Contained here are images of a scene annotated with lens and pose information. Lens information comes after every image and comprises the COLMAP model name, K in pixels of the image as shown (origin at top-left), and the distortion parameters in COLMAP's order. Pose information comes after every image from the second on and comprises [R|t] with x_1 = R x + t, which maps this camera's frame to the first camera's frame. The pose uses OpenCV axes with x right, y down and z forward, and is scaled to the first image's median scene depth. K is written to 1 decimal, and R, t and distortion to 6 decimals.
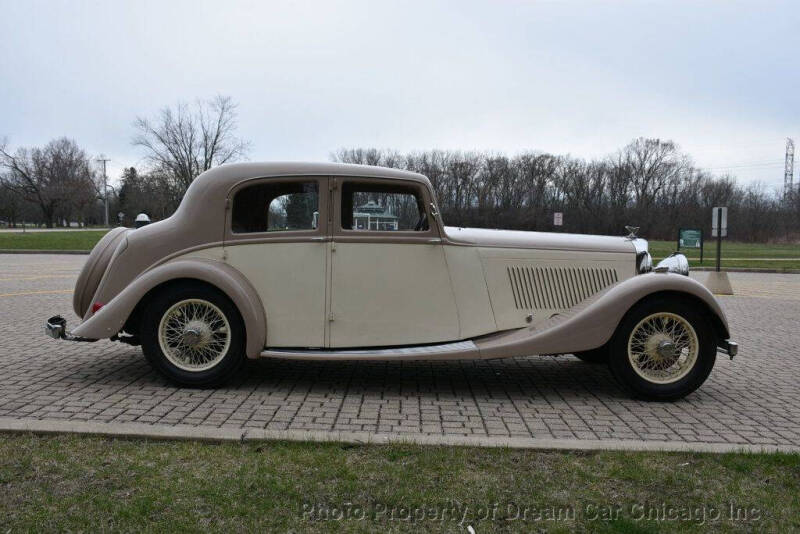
lens RADIAL K [[694.6, 0, 407.6], [0, 694.6, 265.0], [0, 0, 1]] dist [-0.056041, 0.017005]
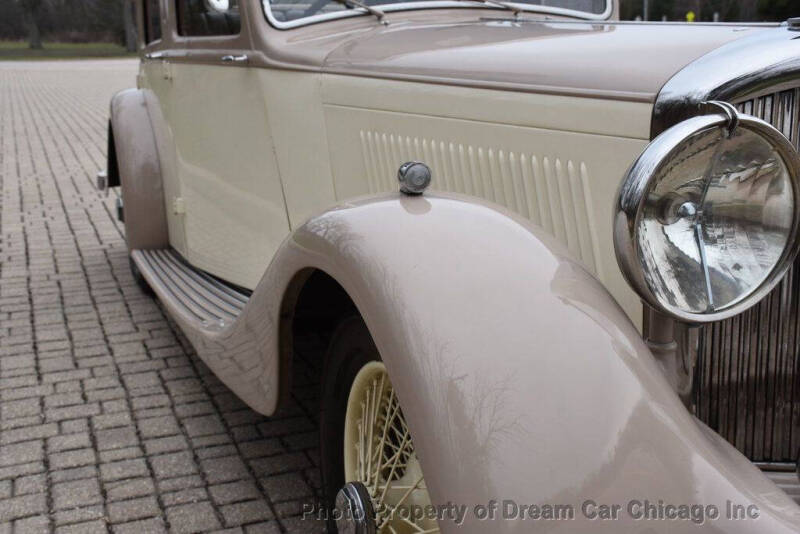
lens RADIAL K [[1046.6, 0, 405.3], [0, 1046.6, 260.7], [0, 0, 1]] dist [0.024198, 0.000000]
pose [[0.353323, 0.168938, -0.920121, 0.619369], [-0.015174, 0.984465, 0.174925, -0.024166], [0.935378, -0.047844, 0.350397, 0.788983]]
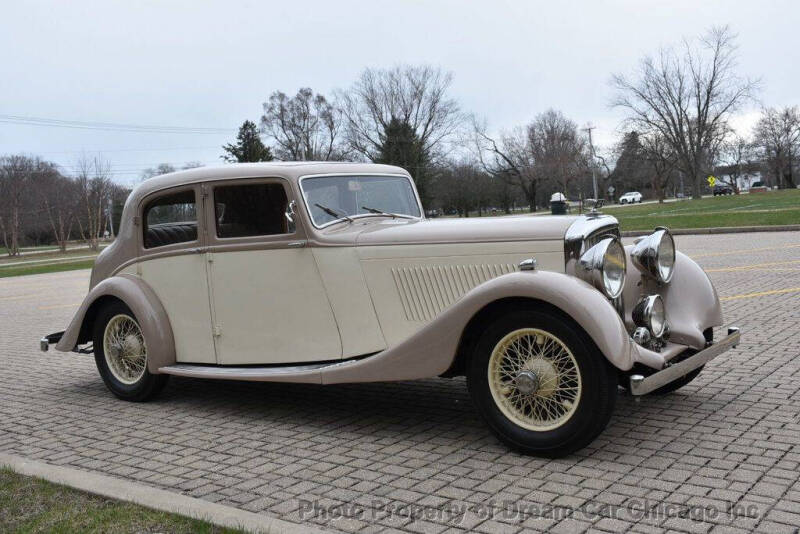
lens RADIAL K [[841.3, 0, 400.0], [0, 841.3, 263.4], [0, 0, 1]] dist [0.012323, 0.000000]
pose [[0.784534, -0.045858, -0.618388, 0.711249], [0.060537, 0.998162, 0.002781, -0.005065], [0.617124, -0.039617, 0.785868, 0.234135]]
